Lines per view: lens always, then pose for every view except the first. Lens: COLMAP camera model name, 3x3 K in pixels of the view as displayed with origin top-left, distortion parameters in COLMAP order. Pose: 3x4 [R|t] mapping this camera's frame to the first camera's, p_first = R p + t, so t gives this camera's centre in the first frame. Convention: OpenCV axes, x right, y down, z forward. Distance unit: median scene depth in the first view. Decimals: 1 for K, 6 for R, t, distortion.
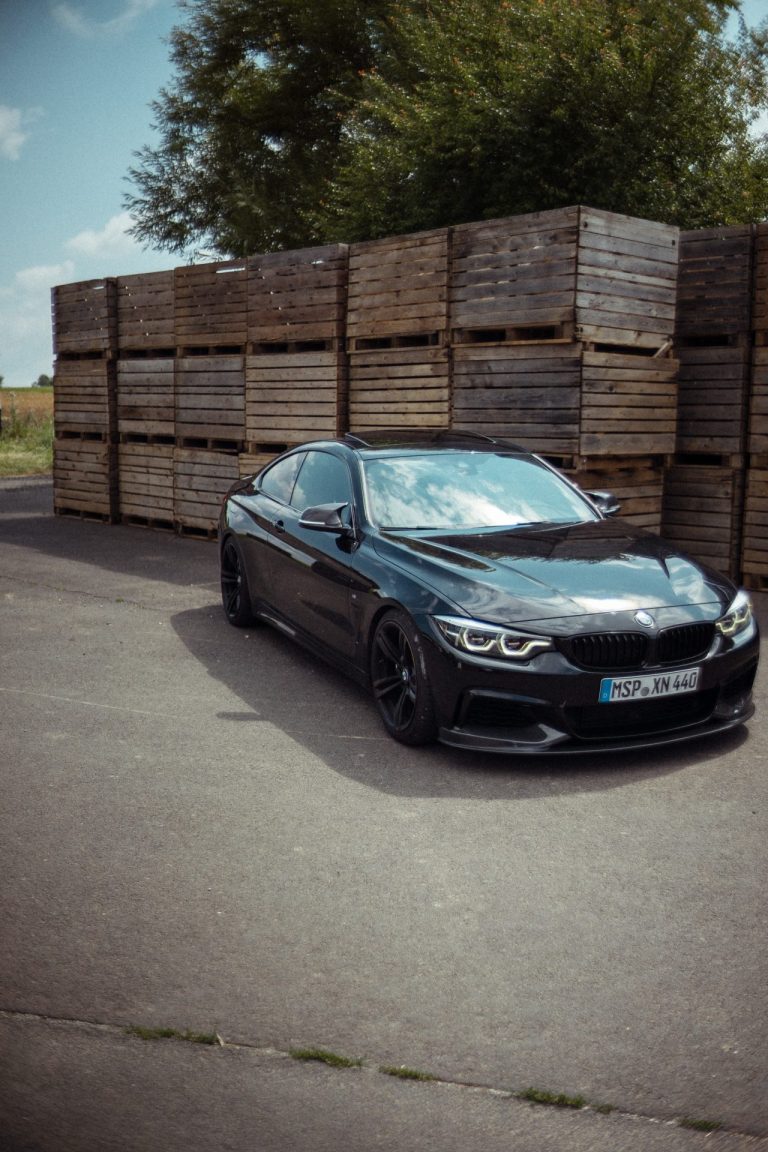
lens RADIAL K [[1127.2, 0, 384.0], [0, 1127.2, 576.0], [0, 0, 1]] dist [-0.024533, 0.016996]
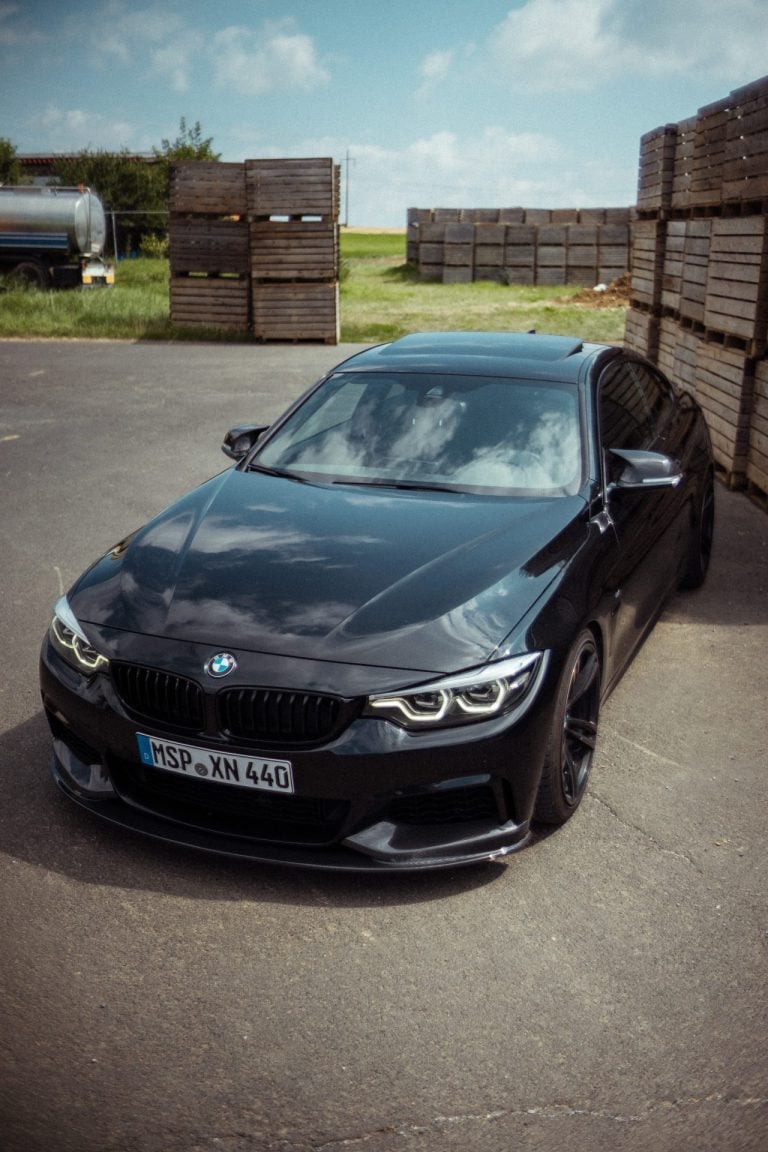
lens RADIAL K [[1127.2, 0, 384.0], [0, 1127.2, 576.0], [0, 0, 1]] dist [-0.024533, 0.016996]
pose [[0.718884, 0.209102, -0.662935, 0.719836], [-0.123633, 0.976940, 0.174078, -0.137580], [0.684047, -0.043181, 0.728158, 0.585383]]
